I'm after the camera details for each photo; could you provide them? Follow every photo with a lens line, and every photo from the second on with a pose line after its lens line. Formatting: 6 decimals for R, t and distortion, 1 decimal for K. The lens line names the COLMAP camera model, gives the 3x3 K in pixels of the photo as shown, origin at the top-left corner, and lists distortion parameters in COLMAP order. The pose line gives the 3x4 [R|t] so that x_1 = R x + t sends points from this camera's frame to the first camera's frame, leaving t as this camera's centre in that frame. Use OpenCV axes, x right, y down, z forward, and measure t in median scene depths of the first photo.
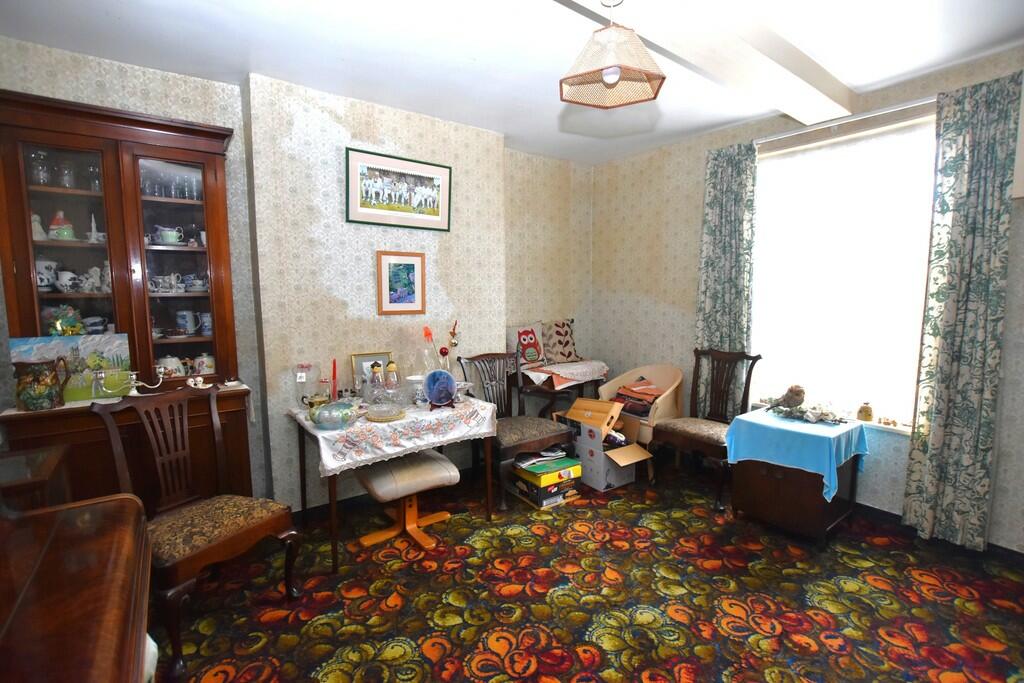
lens RADIAL K [[469.3, 0, 497.4], [0, 469.3, 335.2], [0, 0, 1]] dist [-0.019852, -0.000374]
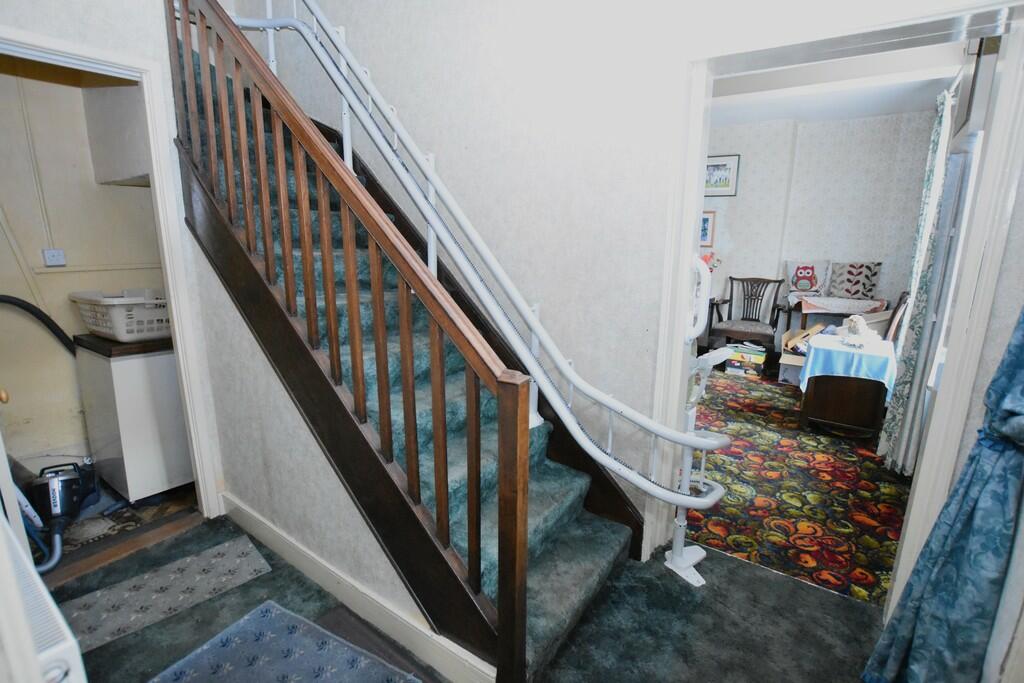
lens RADIAL K [[469.3, 0, 497.4], [0, 469.3, 335.2], [0, 0, 1]] dist [-0.019852, -0.000374]
pose [[0.293115, 0.224395, -0.929371, 1.269288], [-0.084969, 0.974334, 0.208453, -0.024204], [0.952294, 0.017867, 0.304659, -0.244798]]
